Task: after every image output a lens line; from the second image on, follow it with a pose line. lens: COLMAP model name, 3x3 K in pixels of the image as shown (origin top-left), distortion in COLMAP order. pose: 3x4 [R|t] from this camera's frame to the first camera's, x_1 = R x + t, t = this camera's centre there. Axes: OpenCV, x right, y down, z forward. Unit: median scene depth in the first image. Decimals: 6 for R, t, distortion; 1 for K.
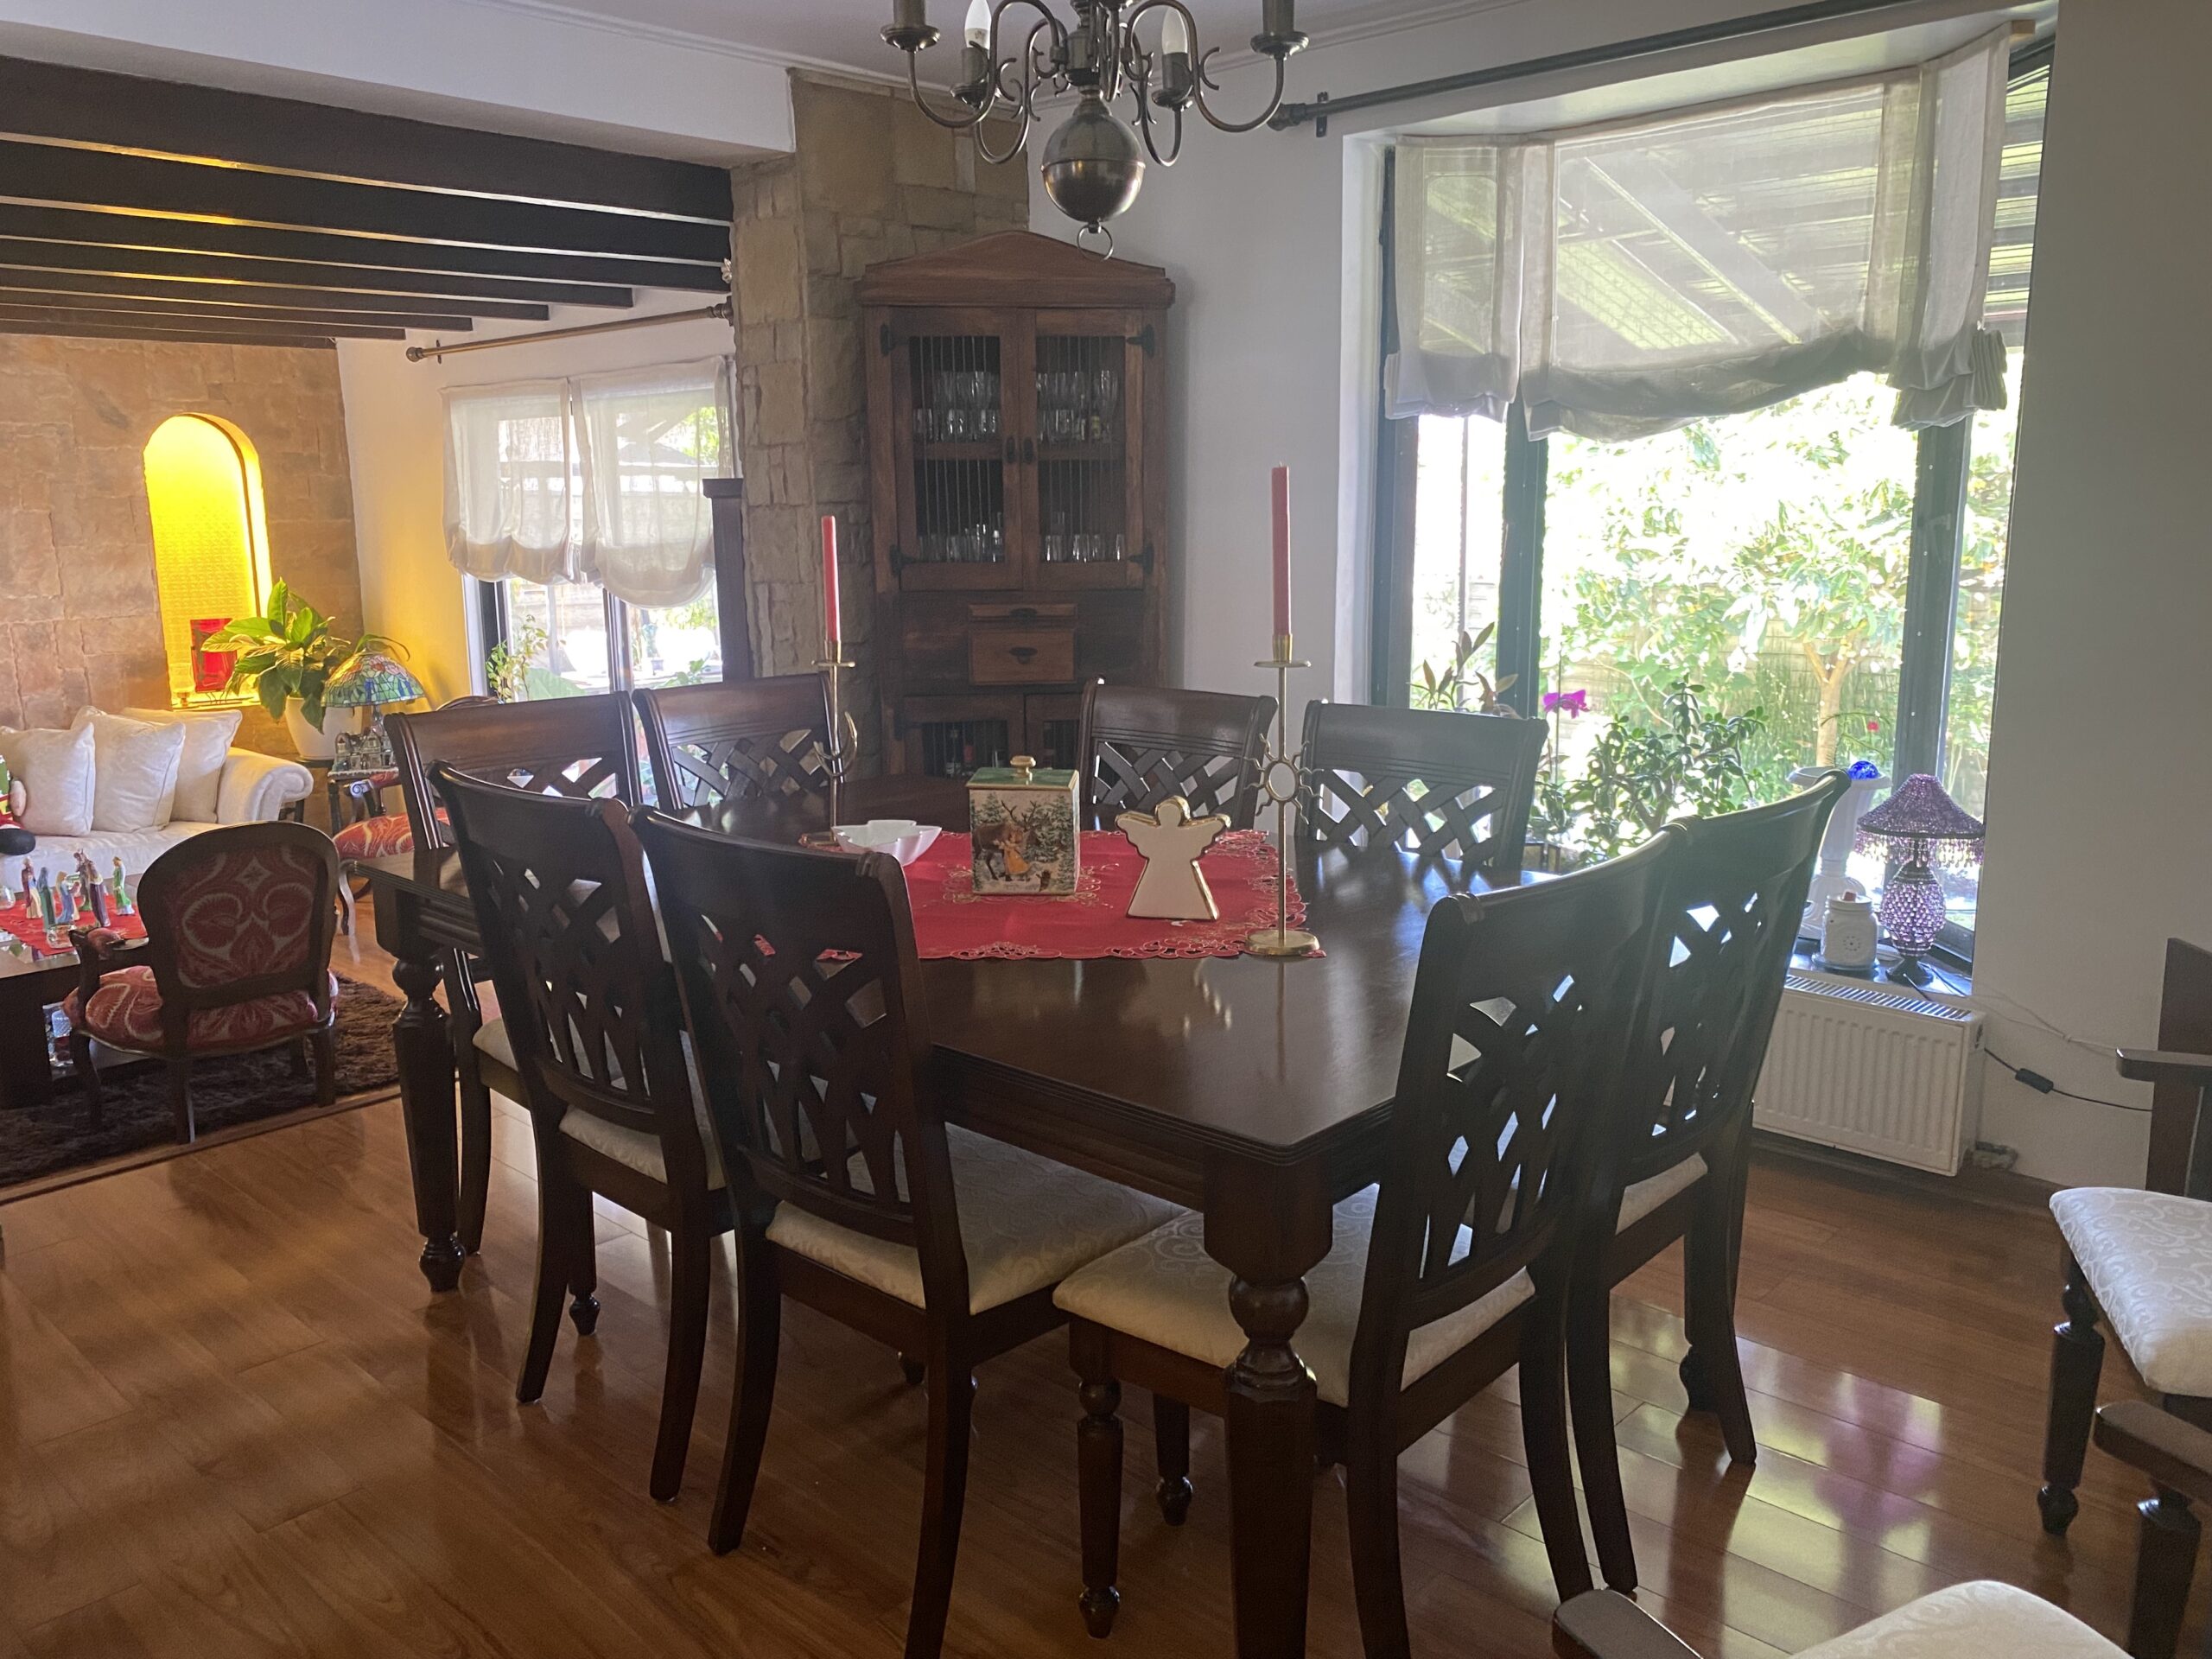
lens RADIAL K [[1685.4, 0, 1106.8], [0, 1685.4, 787.1], [0, 0, 1]] dist [-0.003748, 0.000027]
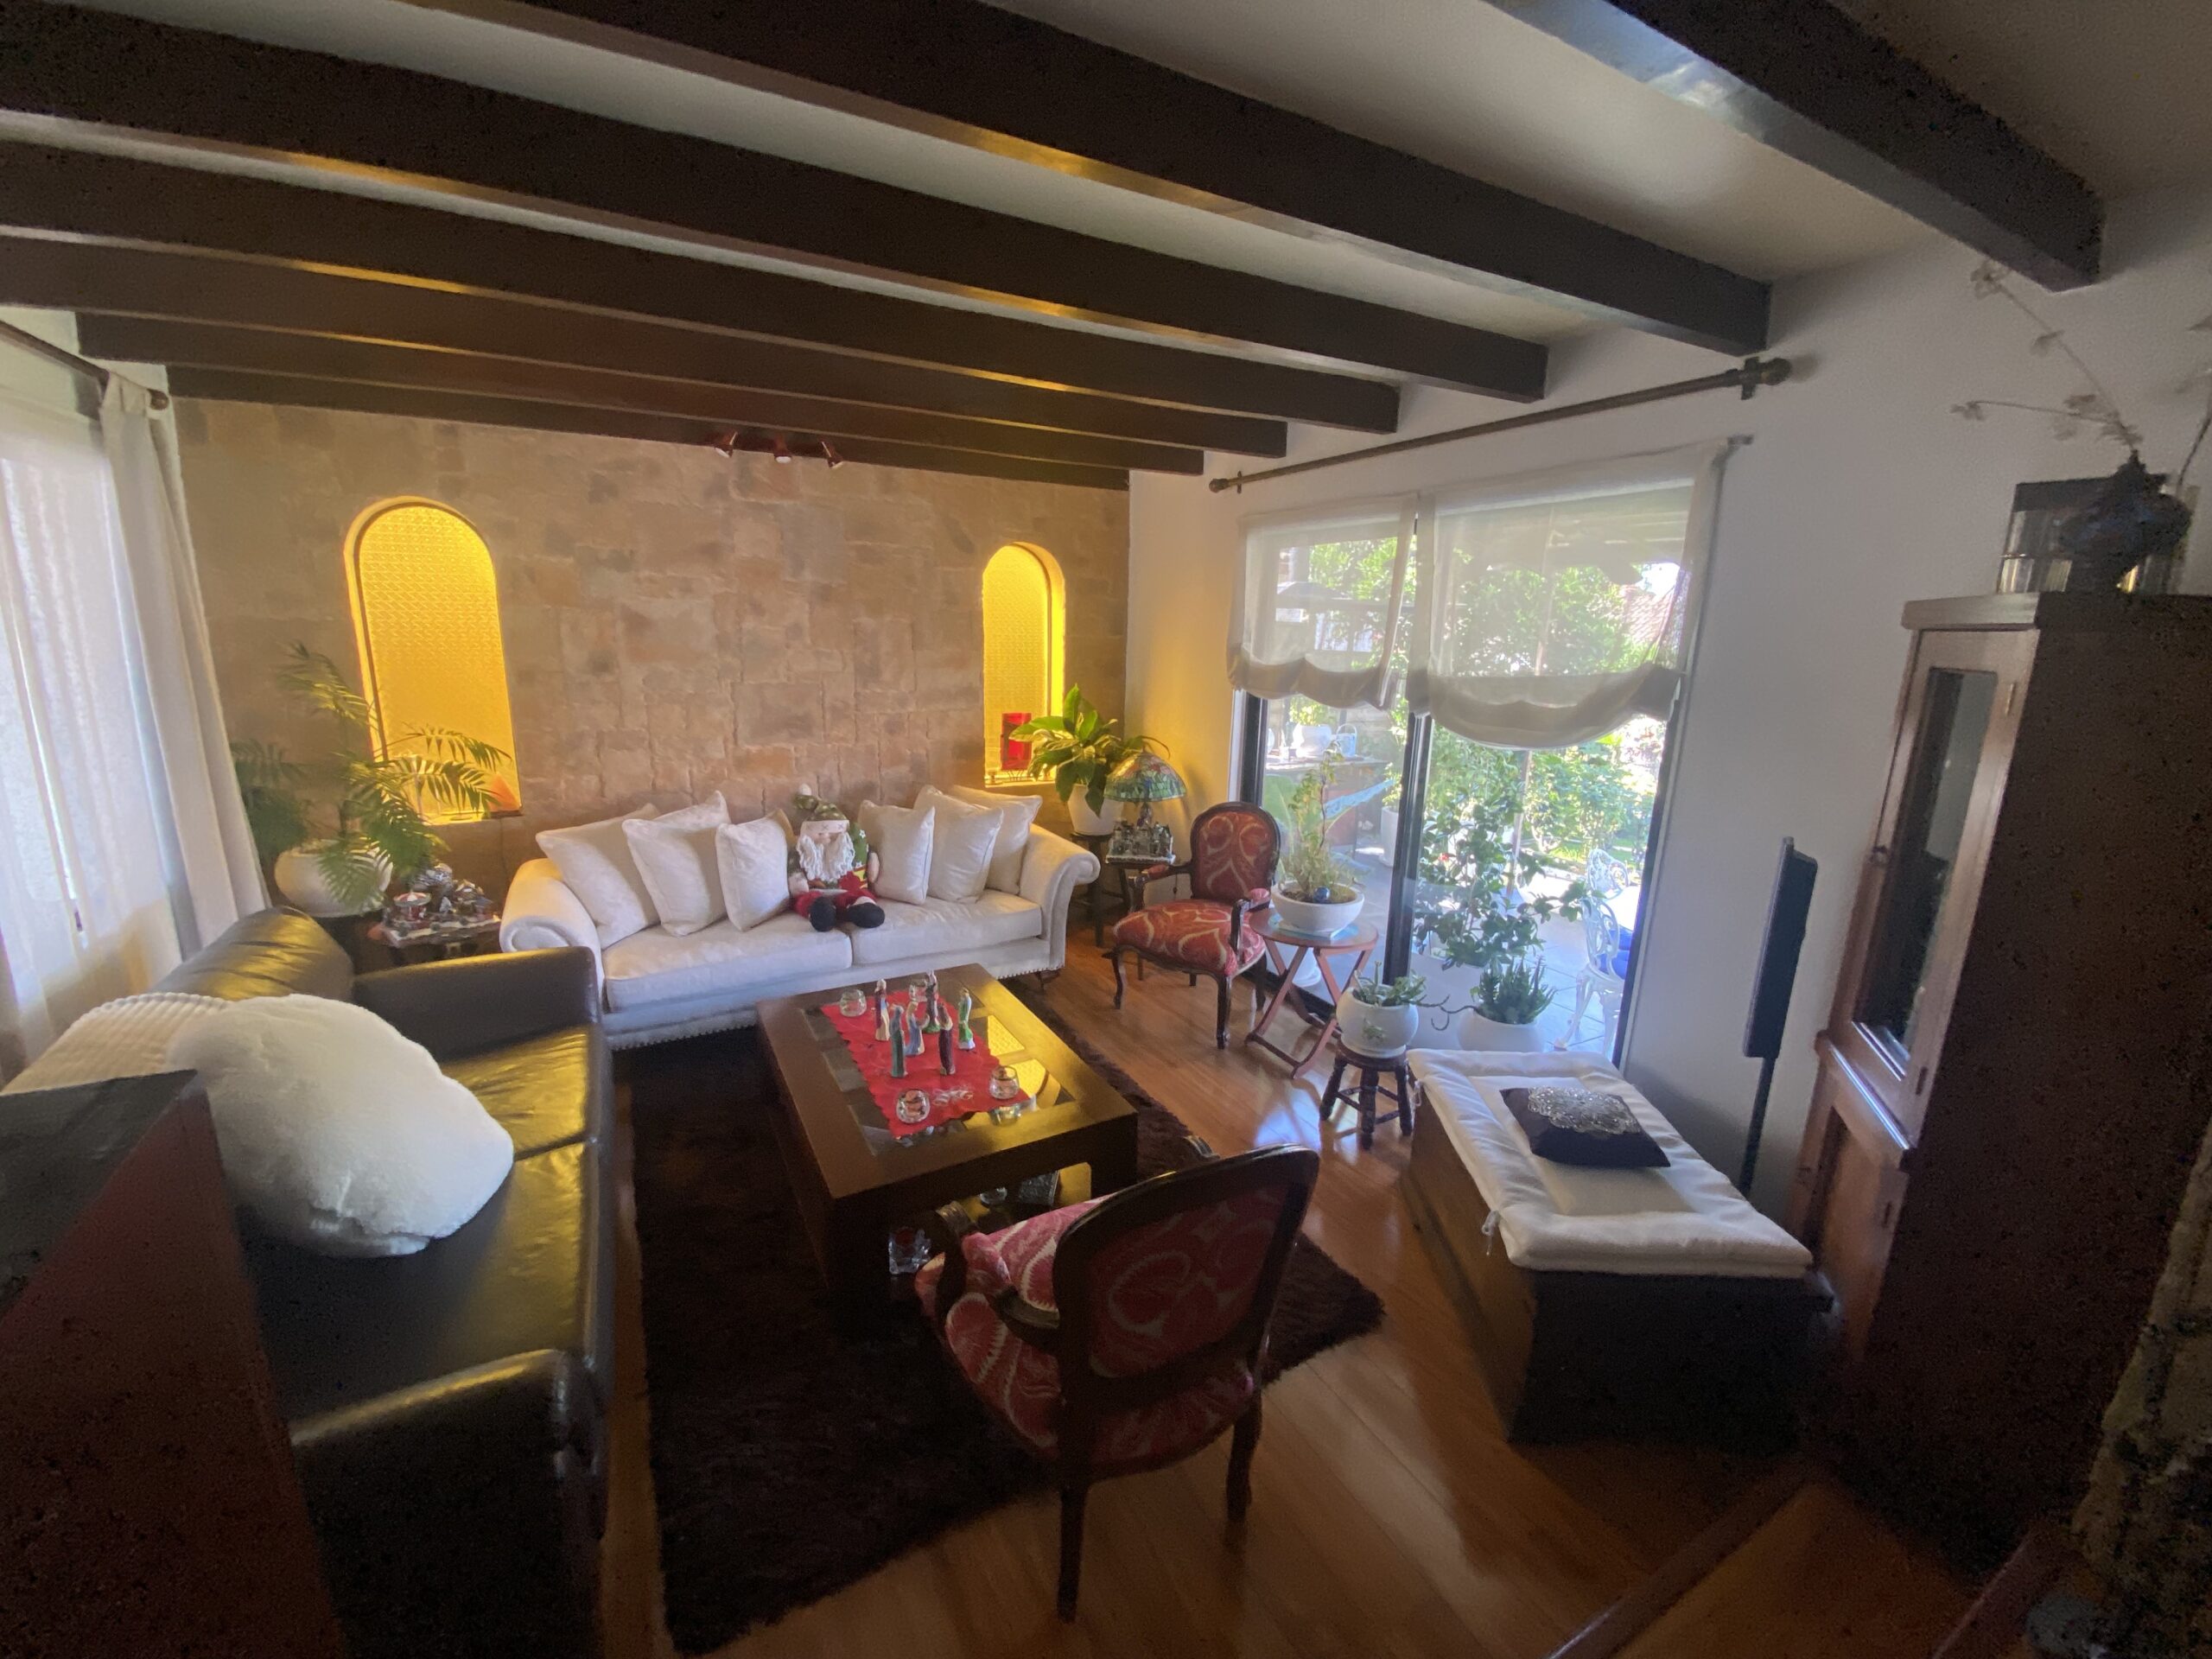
lens RADIAL K [[900.6, 0, 1106.0], [0, 900.6, 829.5], [0, 0, 1]] dist [0.022832, -0.019412]
pose [[0.948023, 0.100400, -0.301947, -0.276889], [-0.085641, 0.994410, 0.061764, -0.064943], [0.306460, -0.032695, 0.951322, 0.409551]]
